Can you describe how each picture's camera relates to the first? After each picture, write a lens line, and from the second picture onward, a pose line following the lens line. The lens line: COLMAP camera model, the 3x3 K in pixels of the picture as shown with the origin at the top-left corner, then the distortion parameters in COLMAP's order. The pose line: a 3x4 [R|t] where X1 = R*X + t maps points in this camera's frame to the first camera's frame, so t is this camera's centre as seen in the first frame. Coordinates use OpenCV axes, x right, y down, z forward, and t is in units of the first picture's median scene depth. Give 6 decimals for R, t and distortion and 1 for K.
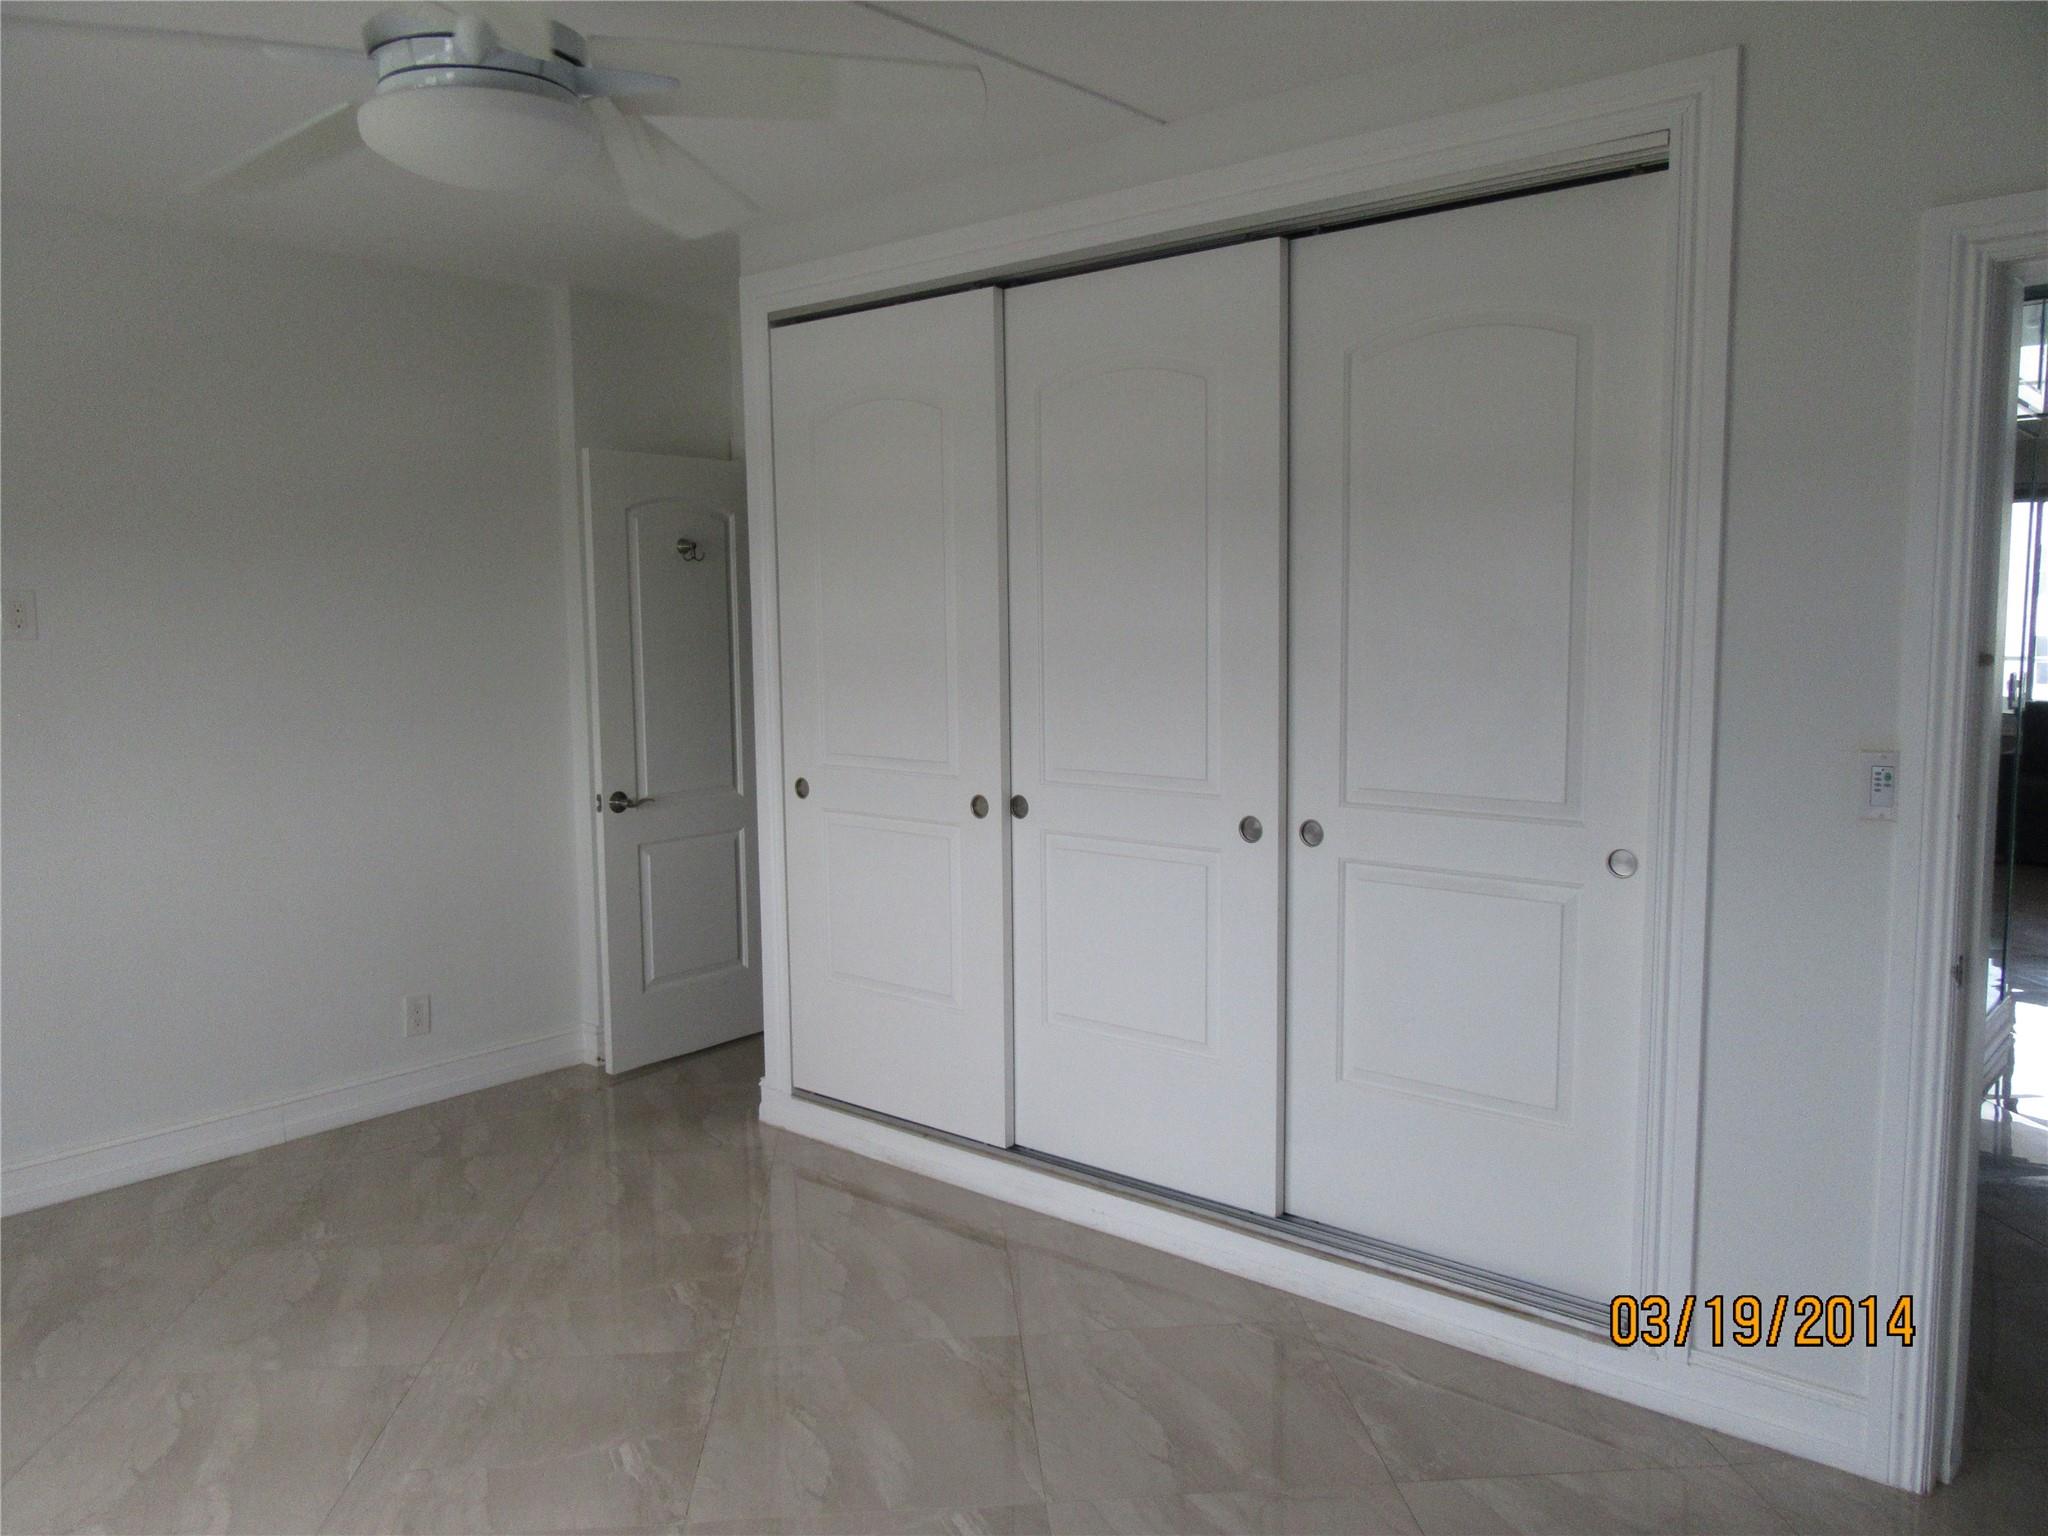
lens RADIAL K [[1526.3, 0, 1024.0], [0, 1526.3, 768.0], [0, 0, 1]] dist [-0.005363, 0.007850]
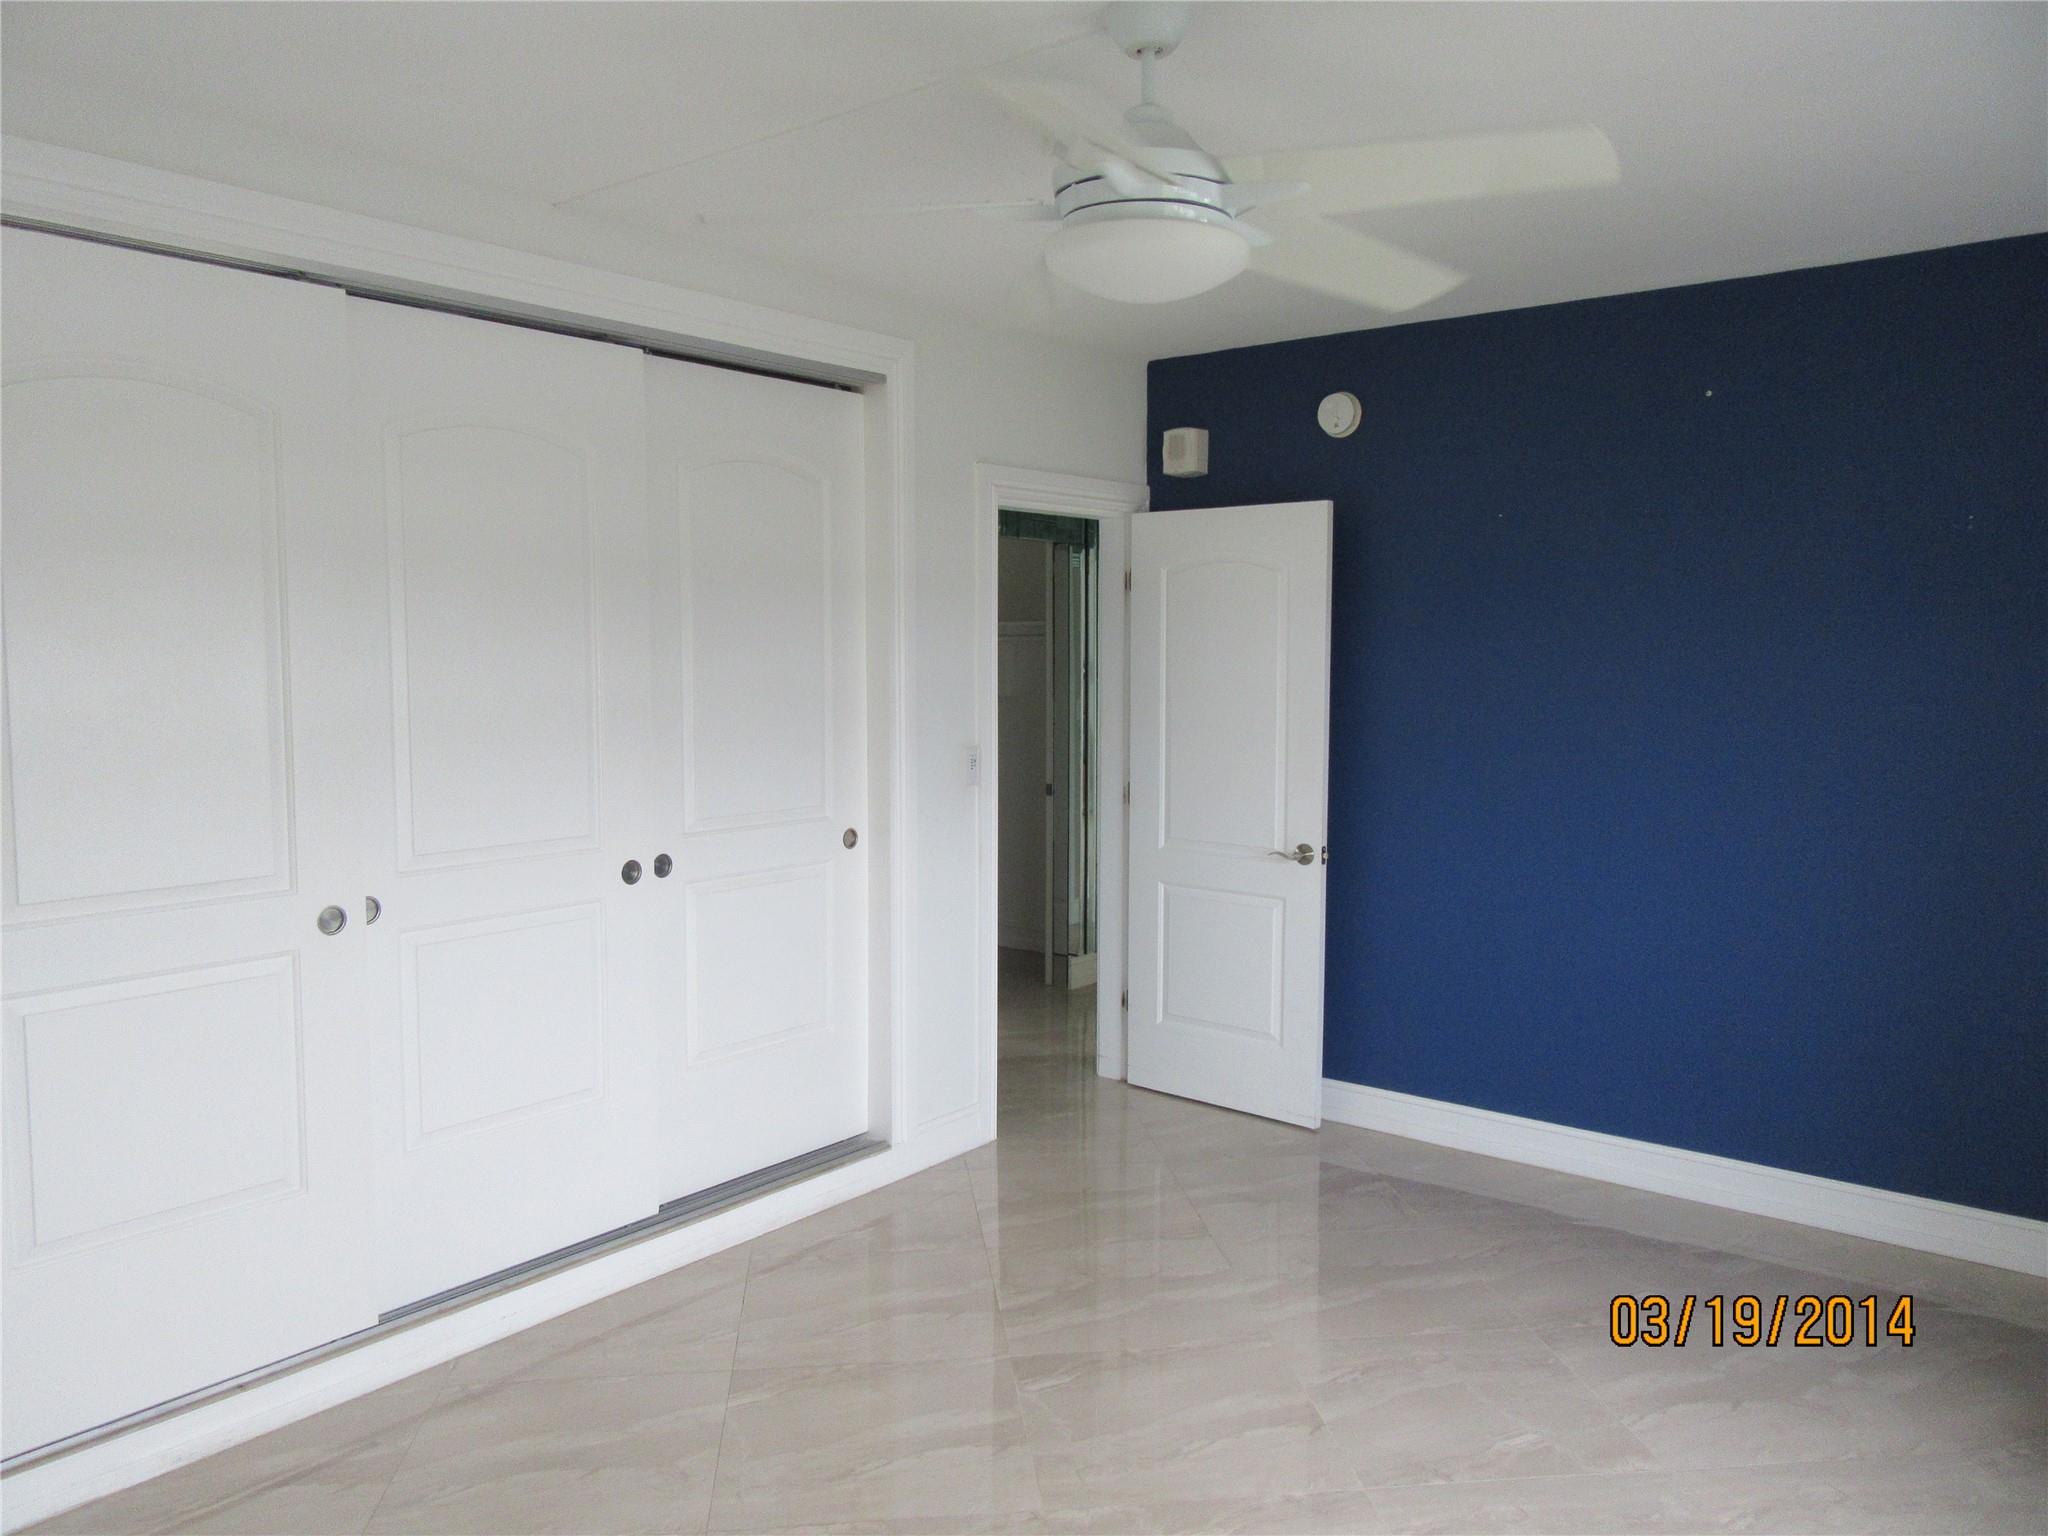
lens RADIAL K [[1526.3, 0, 1024.0], [0, 1526.3, 768.0], [0, 0, 1]] dist [-0.005363, 0.007850]
pose [[-0.055470, -0.059066, 0.996712, -1.009730], [0.104235, 0.992452, 0.064614, -0.077300], [-0.993005, 0.107476, -0.048894, 0.805838]]
